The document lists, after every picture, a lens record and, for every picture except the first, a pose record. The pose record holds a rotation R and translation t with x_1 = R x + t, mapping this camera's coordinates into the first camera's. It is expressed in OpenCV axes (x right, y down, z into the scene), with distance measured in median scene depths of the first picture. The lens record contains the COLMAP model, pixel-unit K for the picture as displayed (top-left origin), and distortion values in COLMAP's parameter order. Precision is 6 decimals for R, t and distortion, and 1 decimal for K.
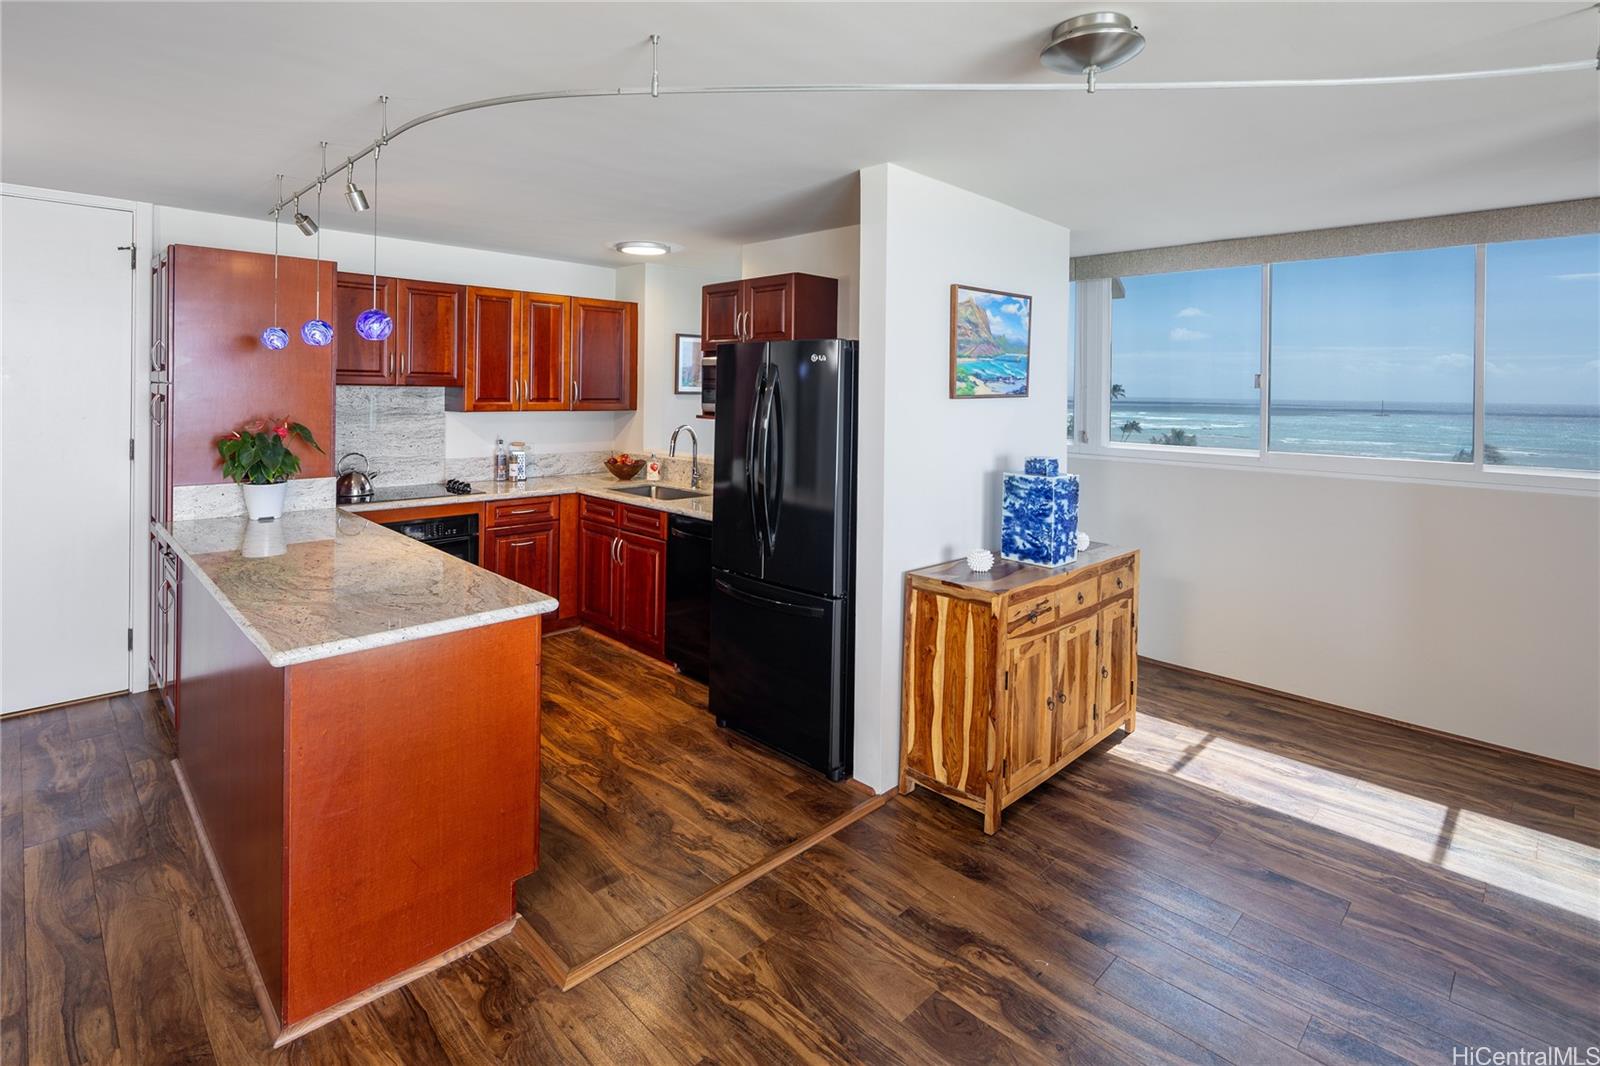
lens RADIAL K [[766.3, 0, 800.0], [0, 766.3, 533.0], [0, 0, 1]] dist [0.003207, 0.001158]
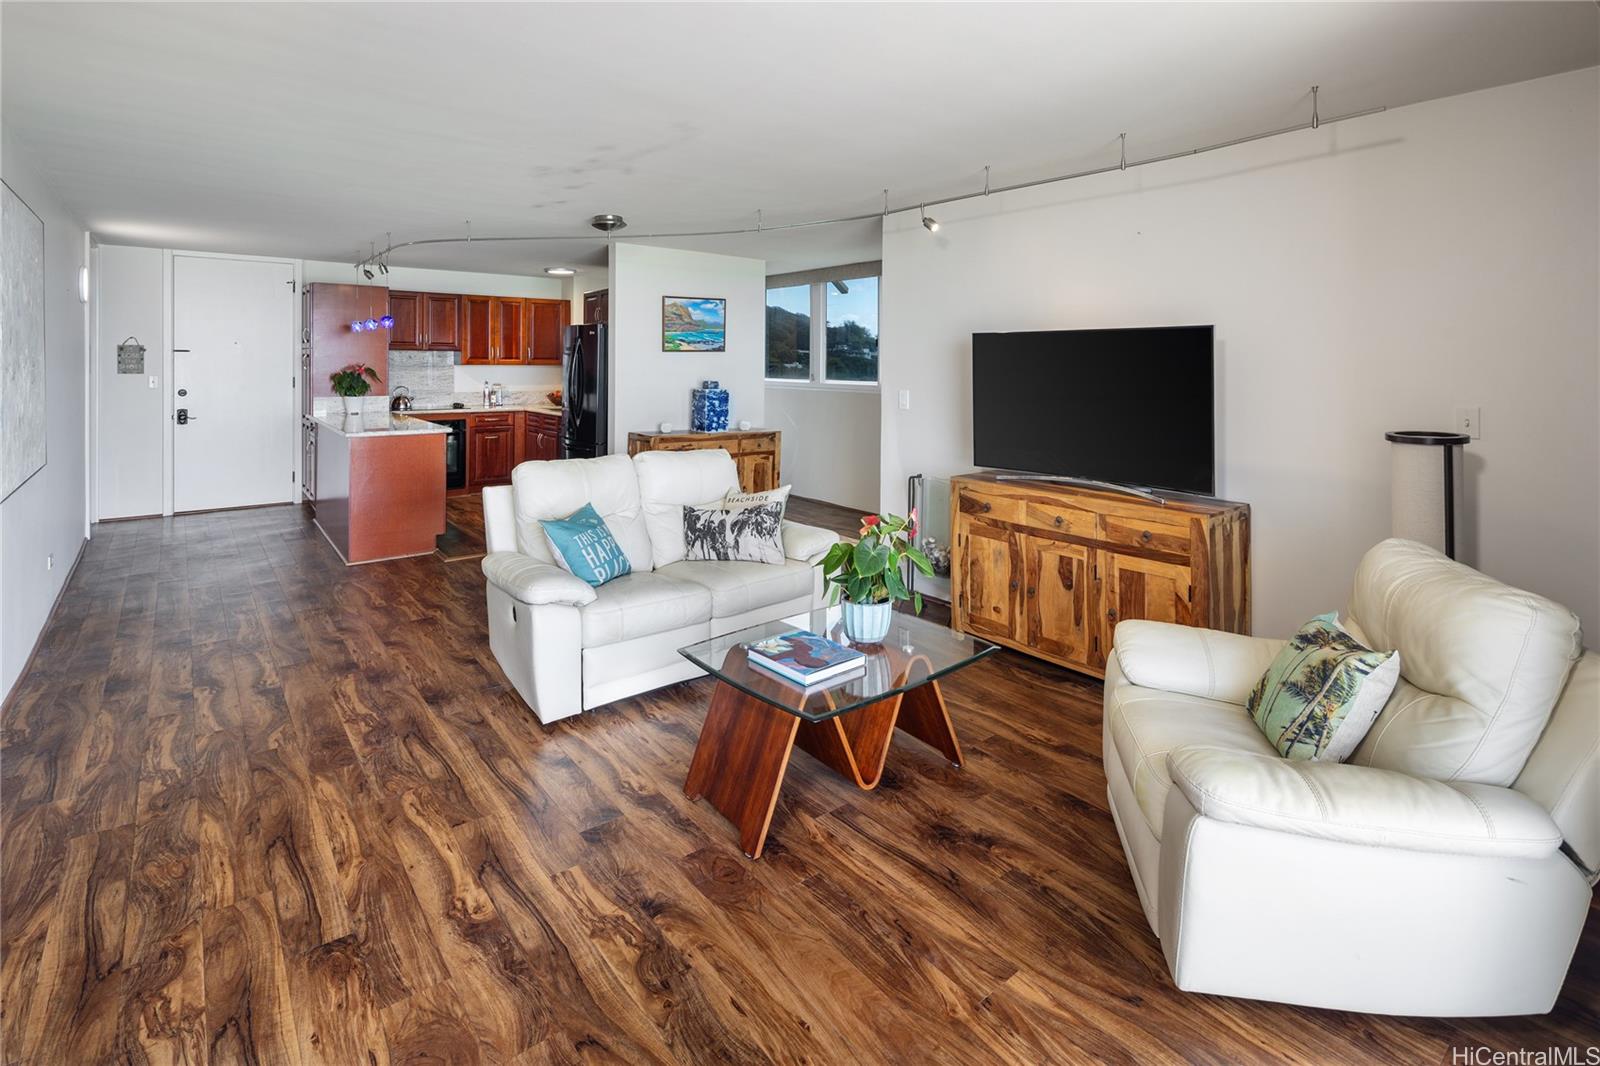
lens RADIAL K [[755.7, 0, 831.0], [0, 755.7, 541.3], [0, 0, 1]] dist [-0.002040, -0.000177]
pose [[0.995864, 0.013456, -0.089850, 0.707805], [-0.009394, 0.998921, 0.045474, 0.201114], [0.090365, -0.044442, 0.994917, -0.850908]]
